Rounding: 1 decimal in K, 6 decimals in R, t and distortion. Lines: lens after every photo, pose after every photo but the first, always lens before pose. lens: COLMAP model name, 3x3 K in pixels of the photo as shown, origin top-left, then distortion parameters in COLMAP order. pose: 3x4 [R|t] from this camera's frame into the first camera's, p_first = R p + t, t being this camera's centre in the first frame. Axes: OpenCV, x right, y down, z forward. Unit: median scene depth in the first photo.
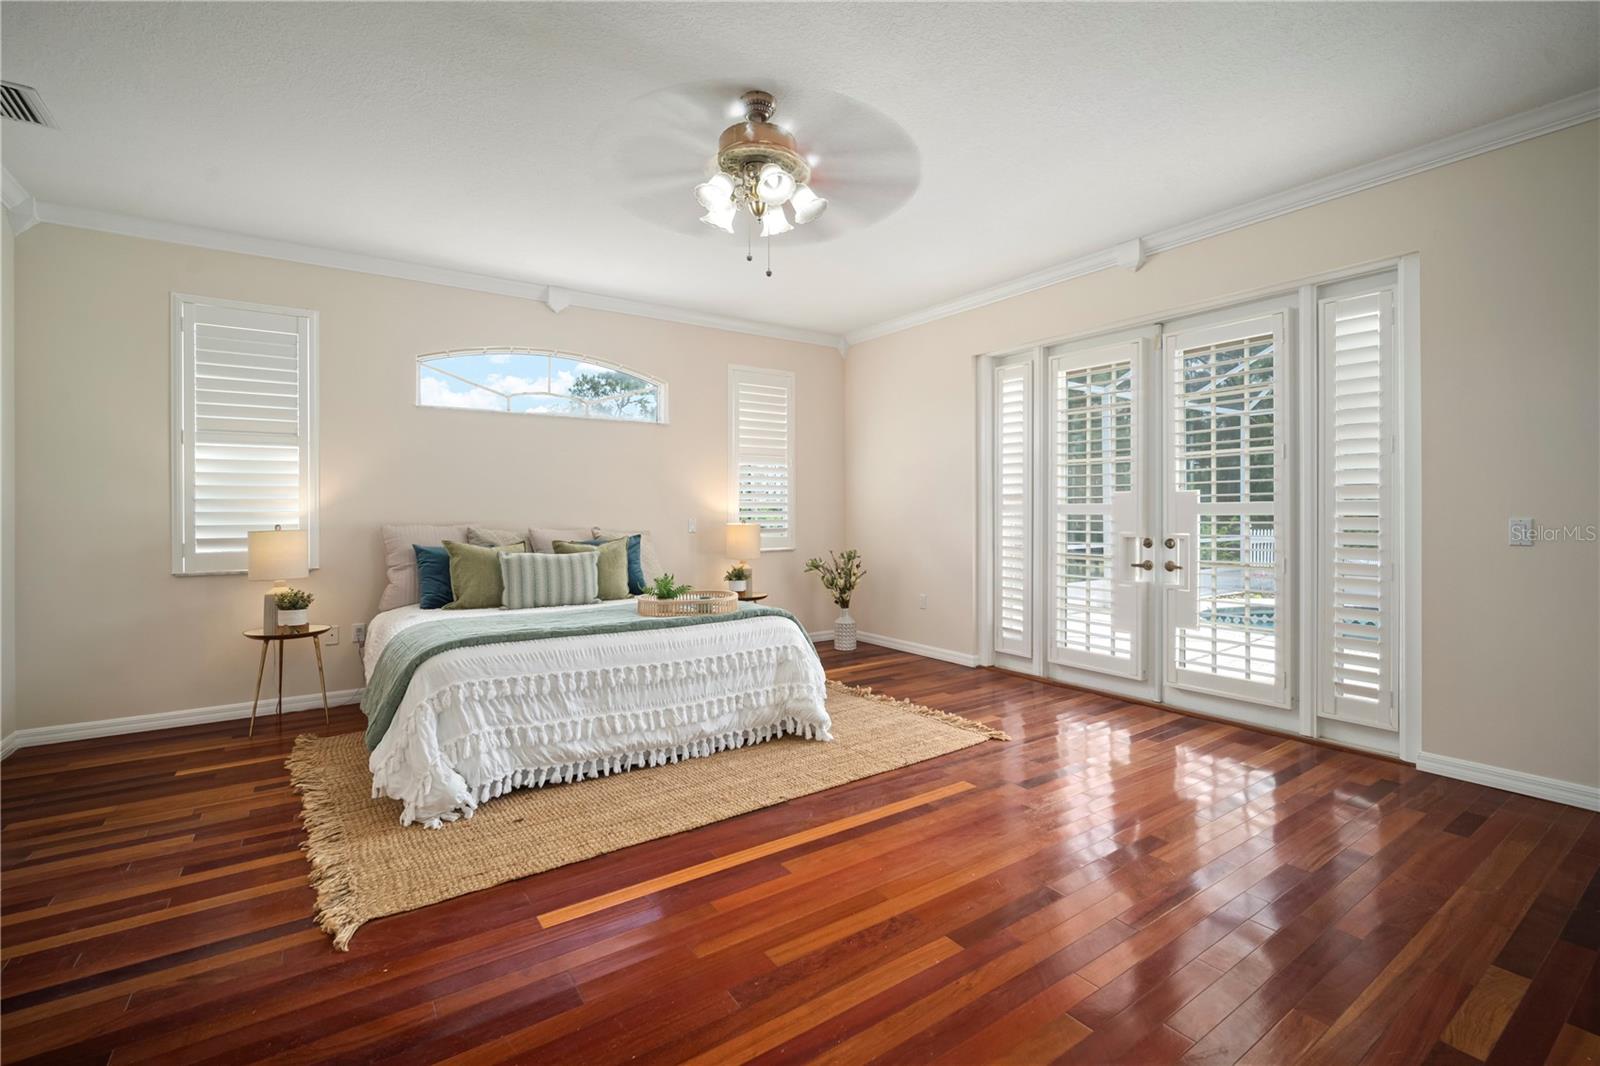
lens RADIAL K [[694.0, 0, 799.6], [0, 694.0, 529.6], [0, 0, 1]] dist [-0.011611, 0.005559]
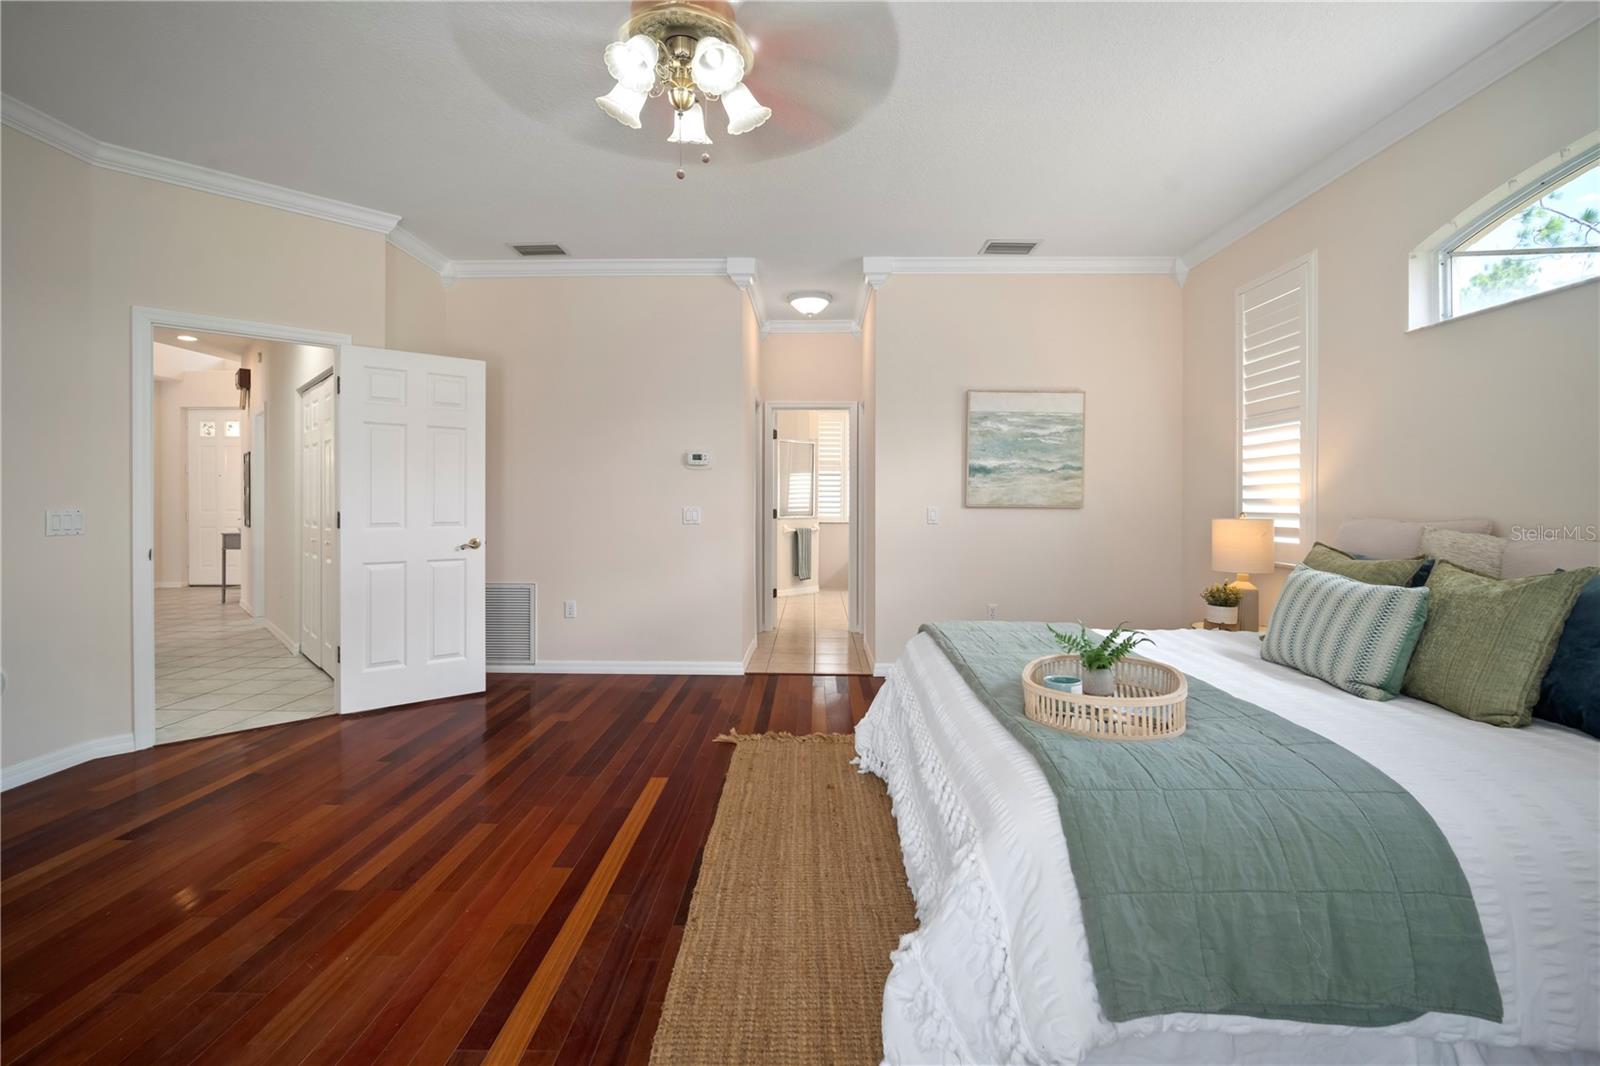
lens RADIAL K [[700.8, 0, 800.6], [0, 700.8, 518.7], [0, 0, 1]] dist [-0.010759, 0.006290]
pose [[-0.570434, 0.027973, -0.820867, 0.393543], [-0.017739, 0.998767, 0.046362, -0.036697], [0.821152, 0.041008, -0.569234, 1.223369]]
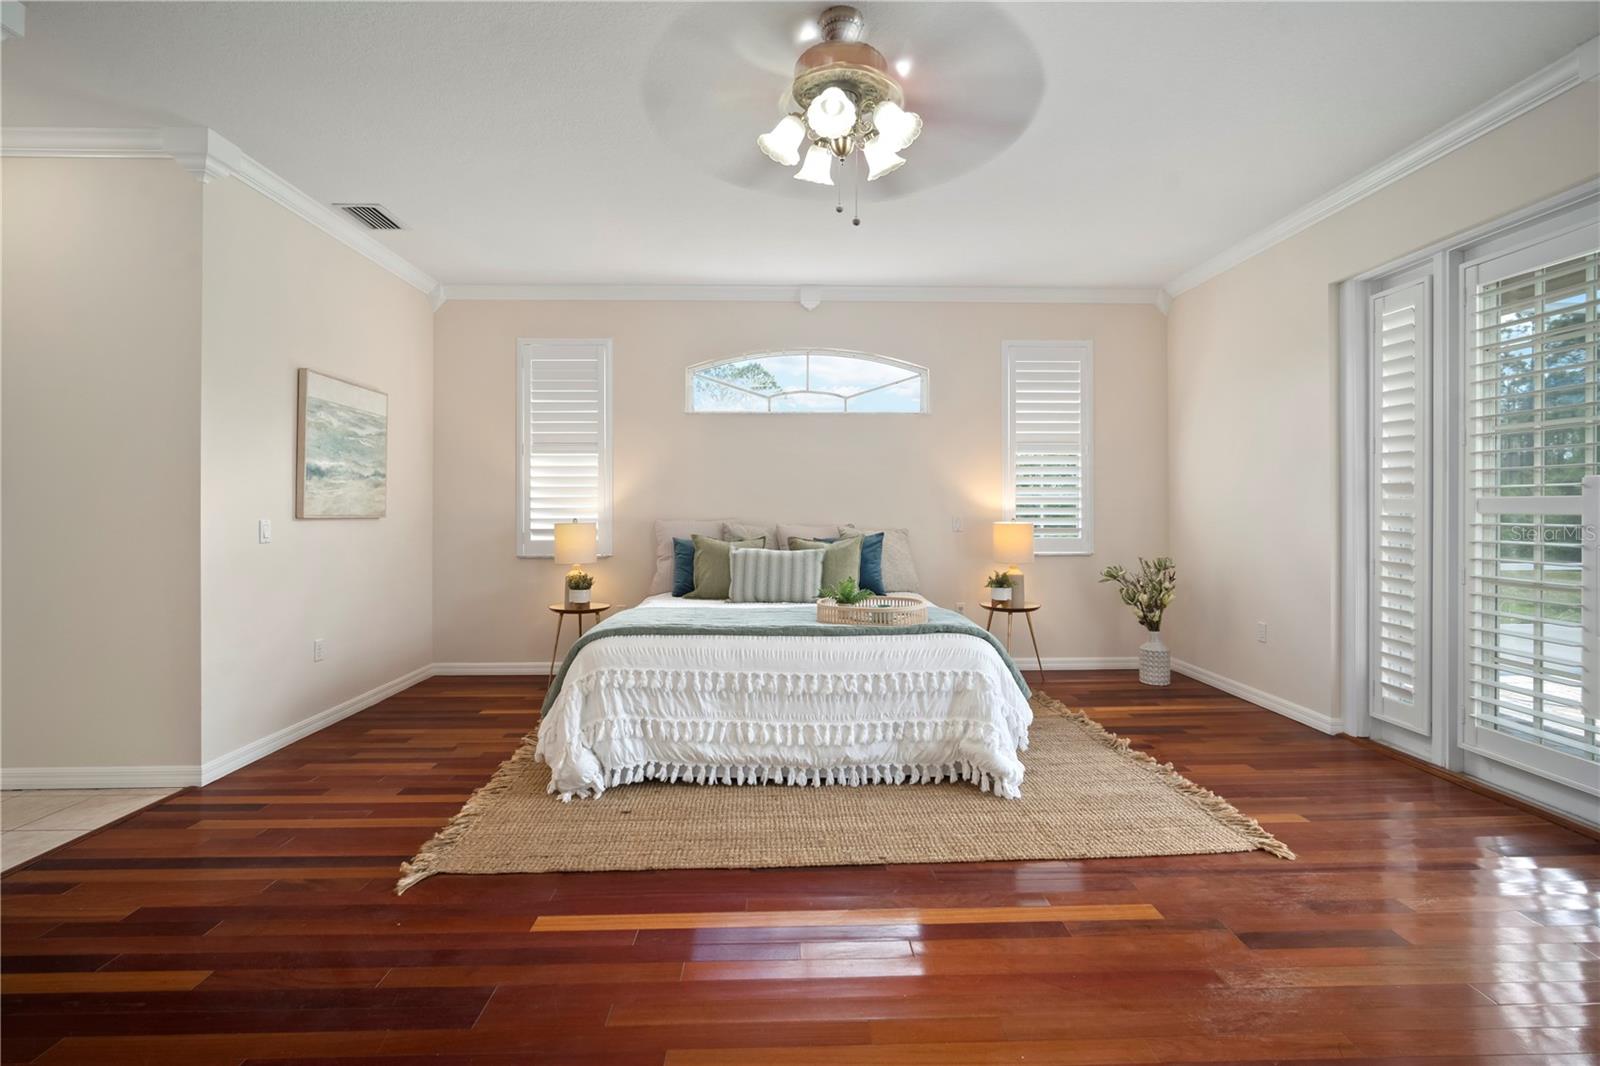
lens RADIAL K [[700.8, 0, 800.6], [0, 700.8, 518.7], [0, 0, 1]] dist [-0.010759, 0.006290]
pose [[0.844542, 0.009744, -0.535400, 0.276972], [-0.015481, 0.999861, -0.006223, -0.006307], [0.535265, 0.013544, 0.844575, 0.204966]]
